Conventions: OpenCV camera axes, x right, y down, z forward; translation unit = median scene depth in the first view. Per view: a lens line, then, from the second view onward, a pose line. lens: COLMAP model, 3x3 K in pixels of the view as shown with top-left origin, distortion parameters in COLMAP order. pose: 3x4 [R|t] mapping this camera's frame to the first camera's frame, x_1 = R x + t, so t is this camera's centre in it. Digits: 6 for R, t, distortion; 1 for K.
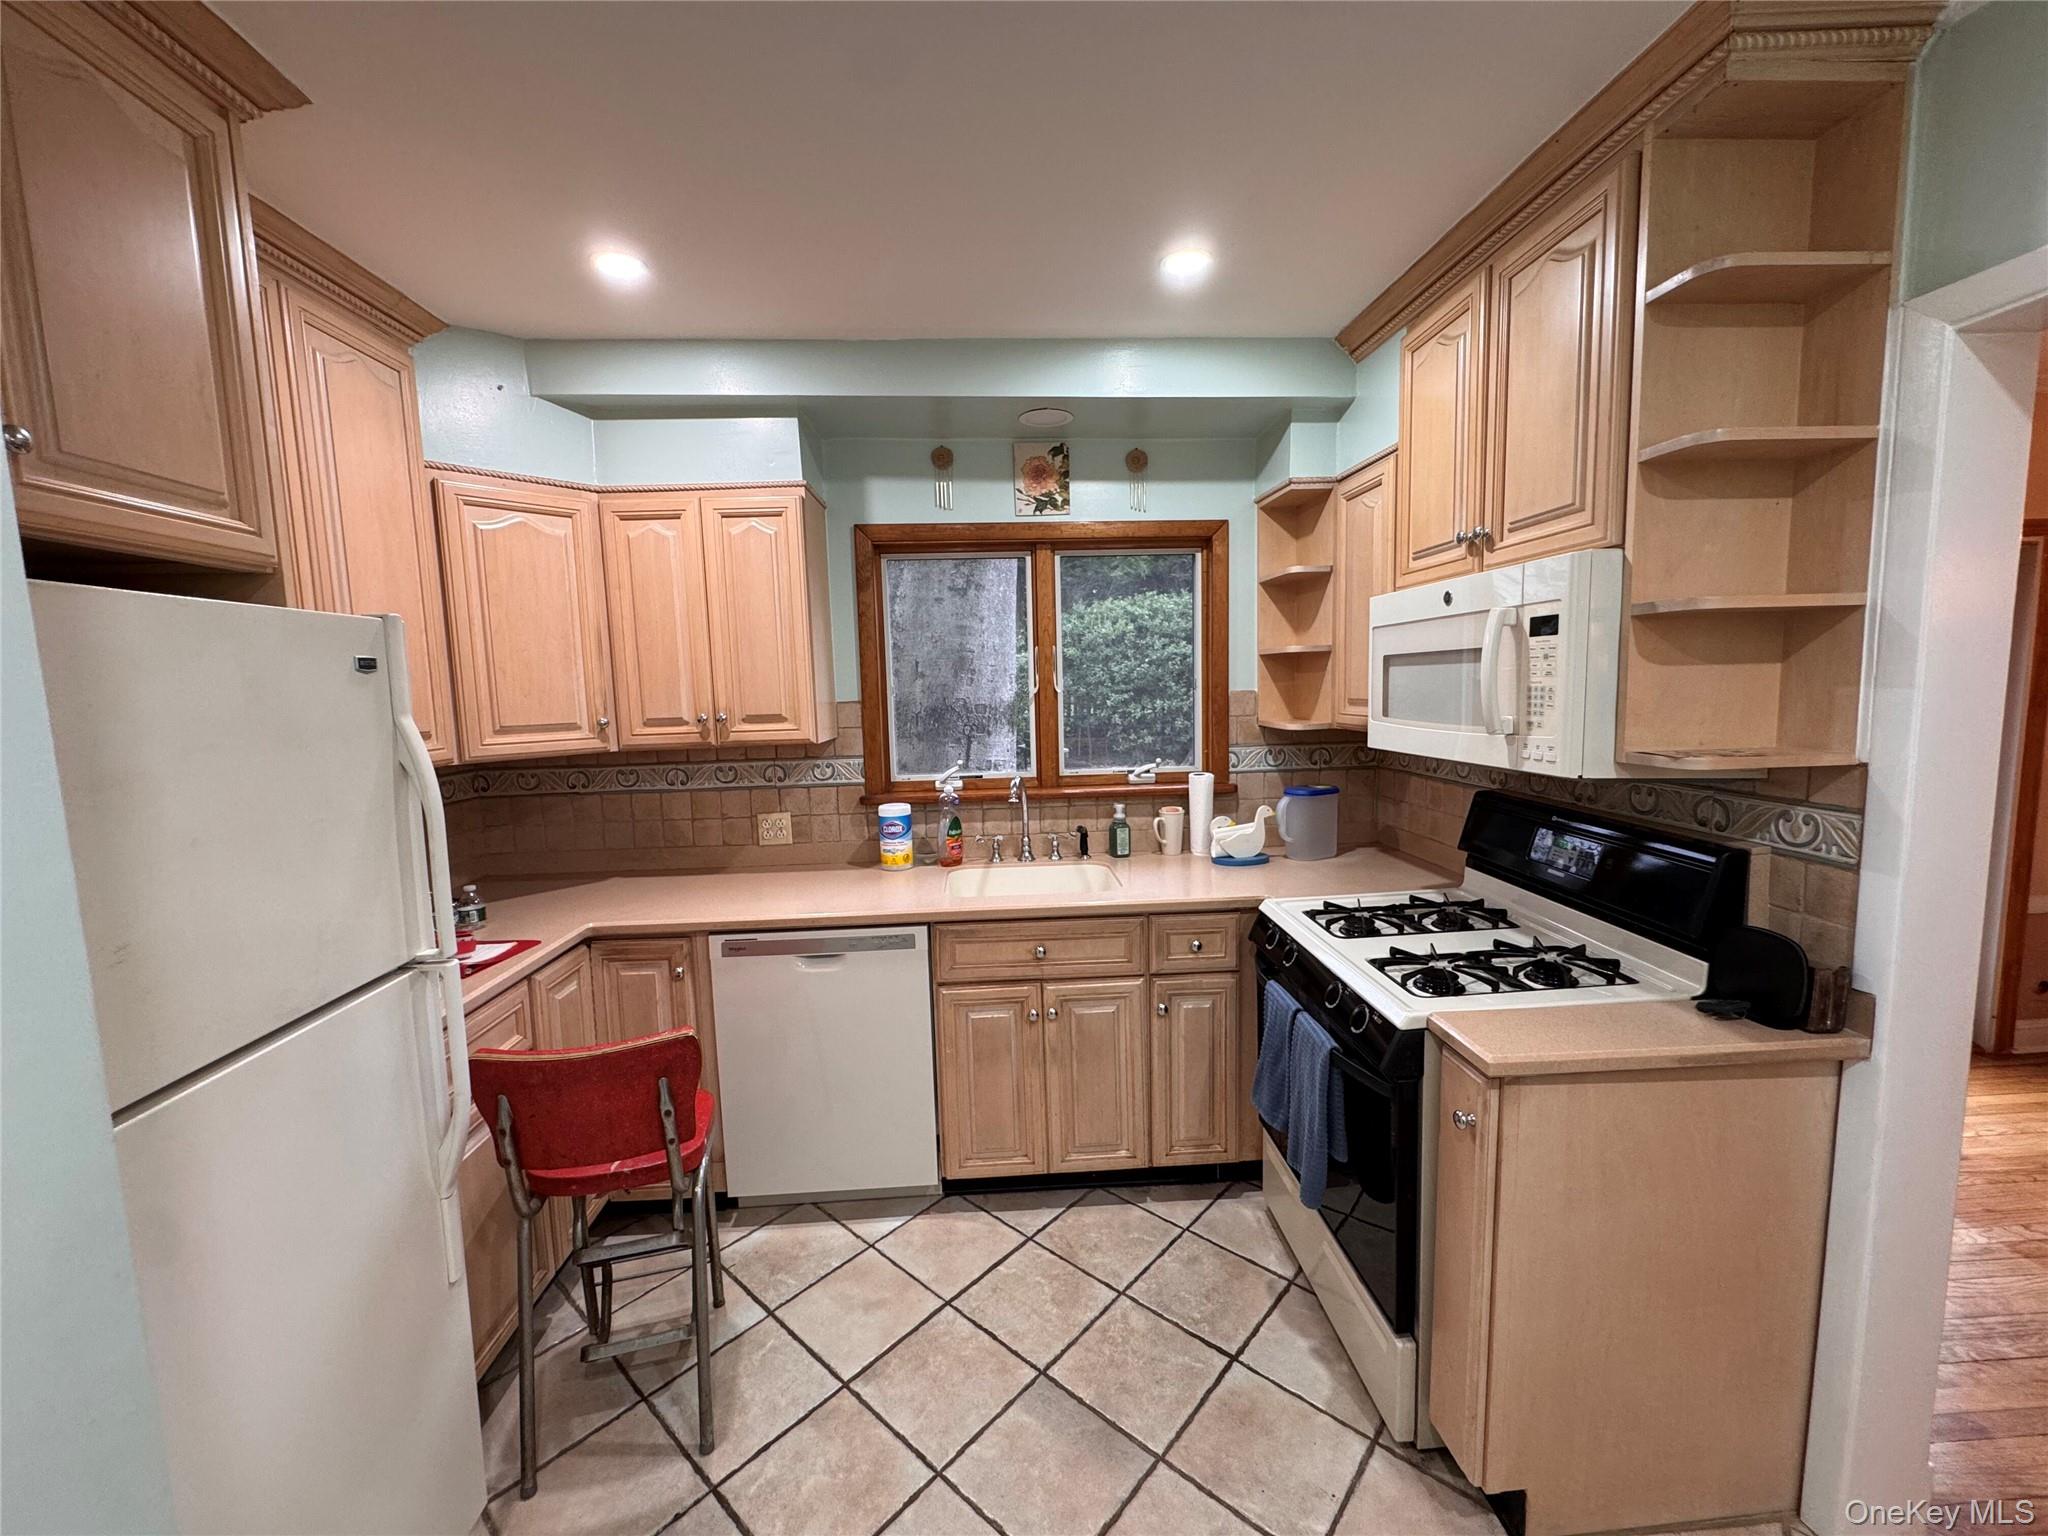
lens RADIAL K [[815.0, 0, 1026.2], [0, 815.0, 768.3], [0, 0, 1]] dist [-0.003773, -0.000283]
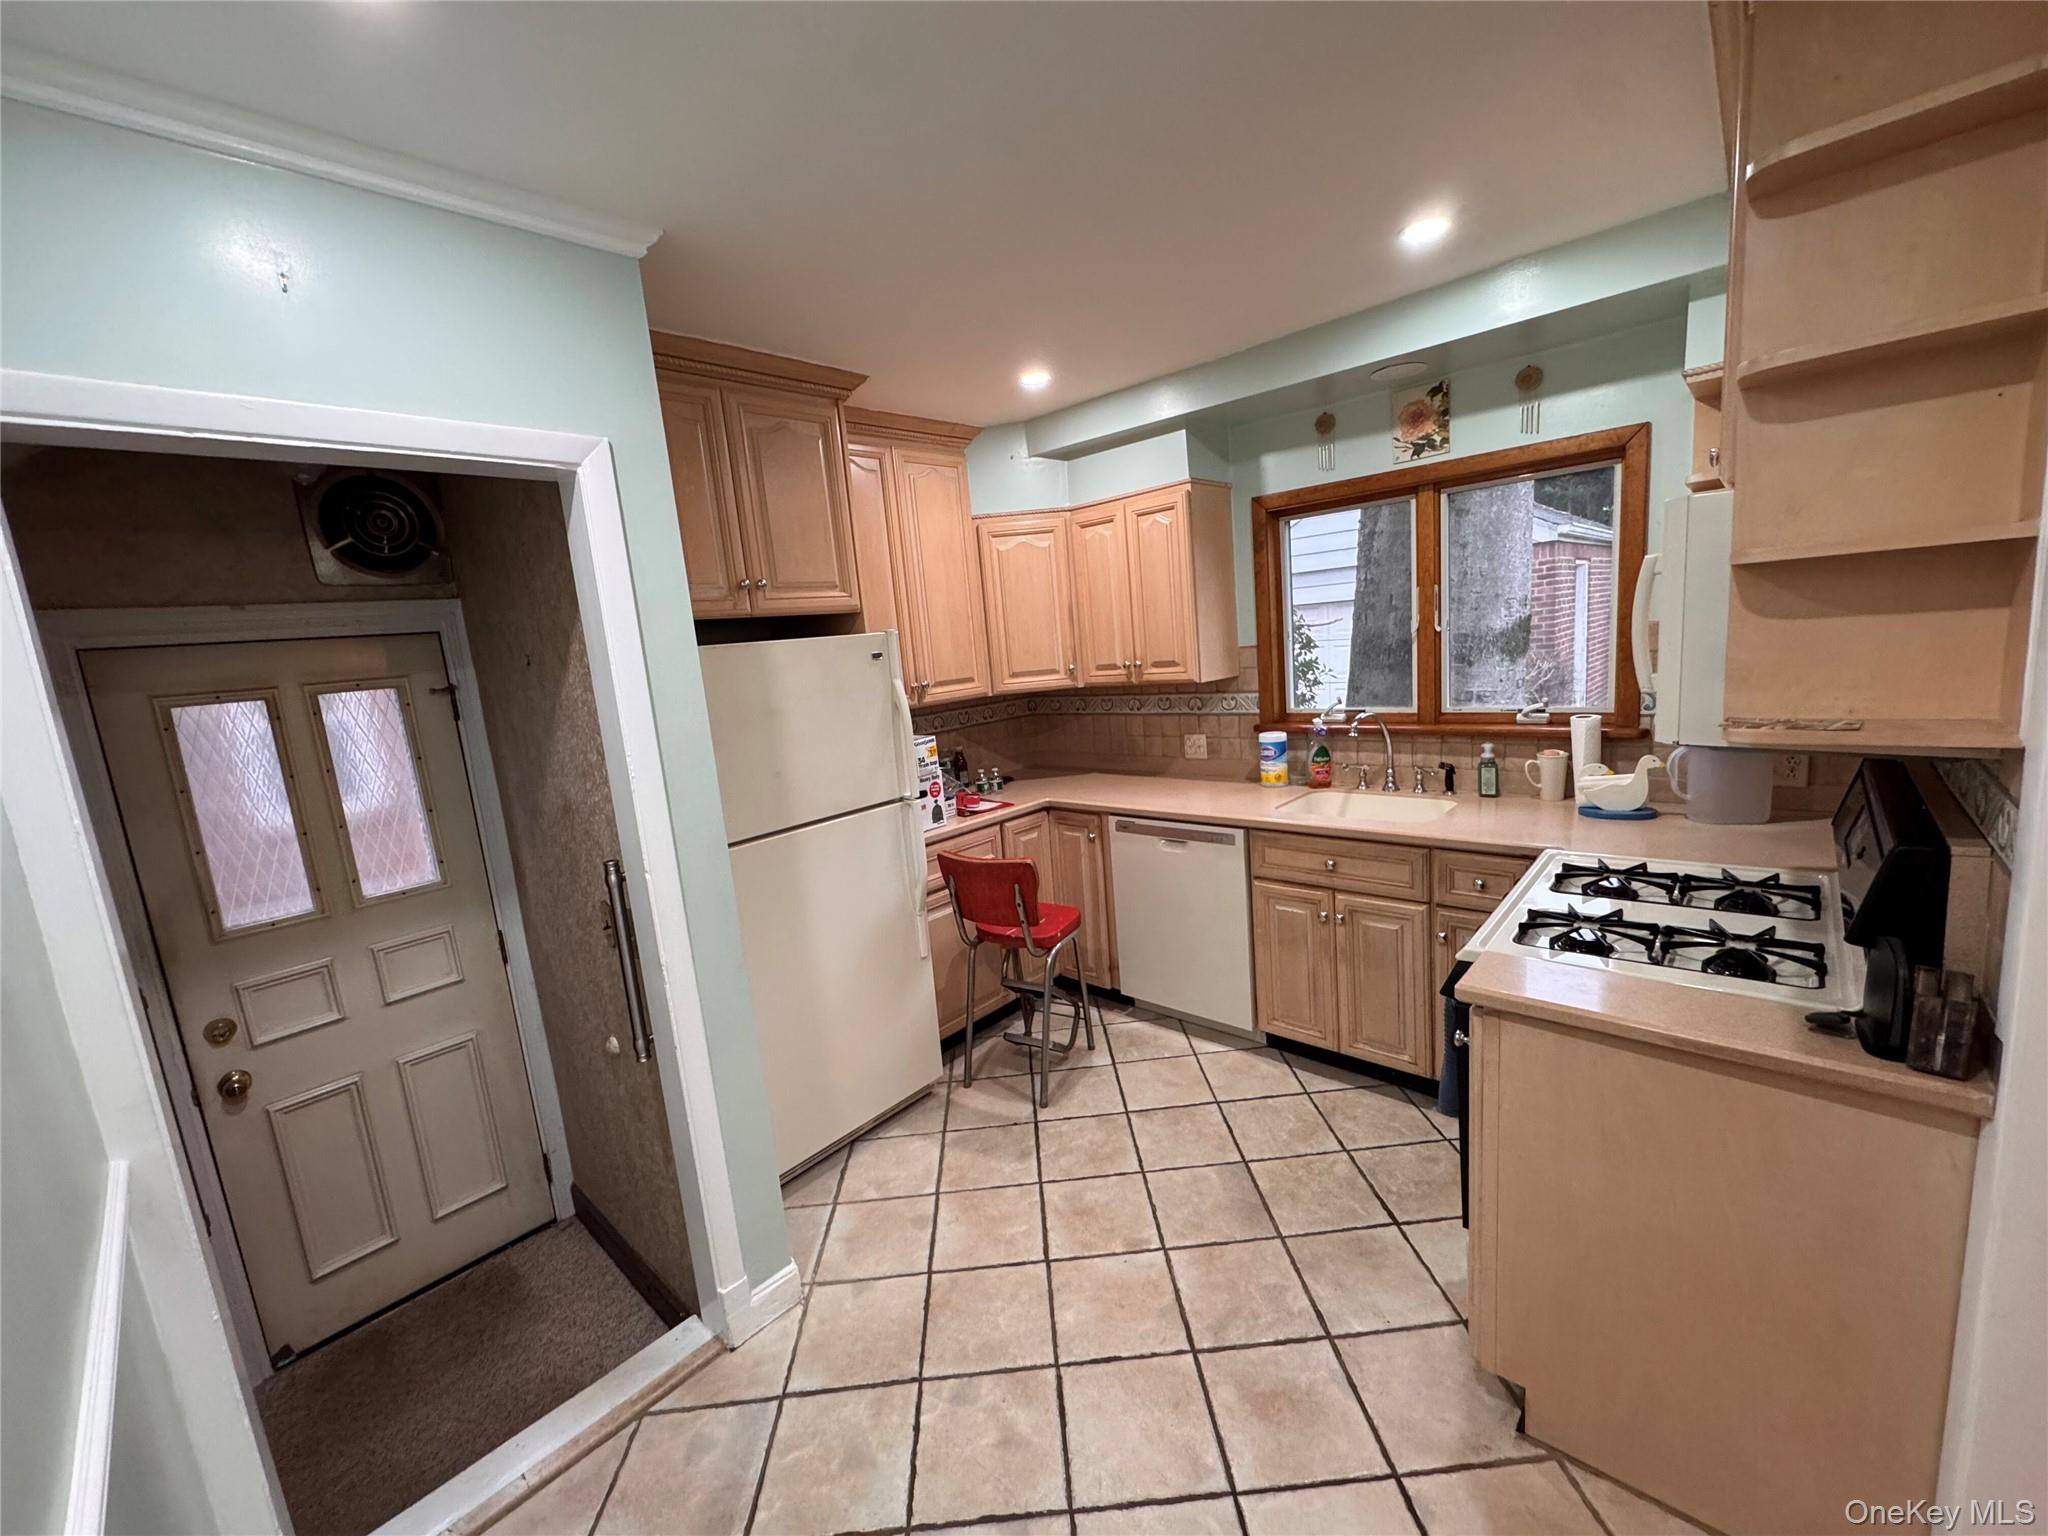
lens RADIAL K [[815.0, 0, 1022.9], [0, 815.0, 766.3], [0, 0, 1]] dist [-0.003773, -0.000283]
pose [[0.692747, 0.080810, -0.716639, 0.520439], [-0.006998, 0.994409, 0.105367, -0.034818], [0.721147, -0.067977, 0.689439, -0.112995]]
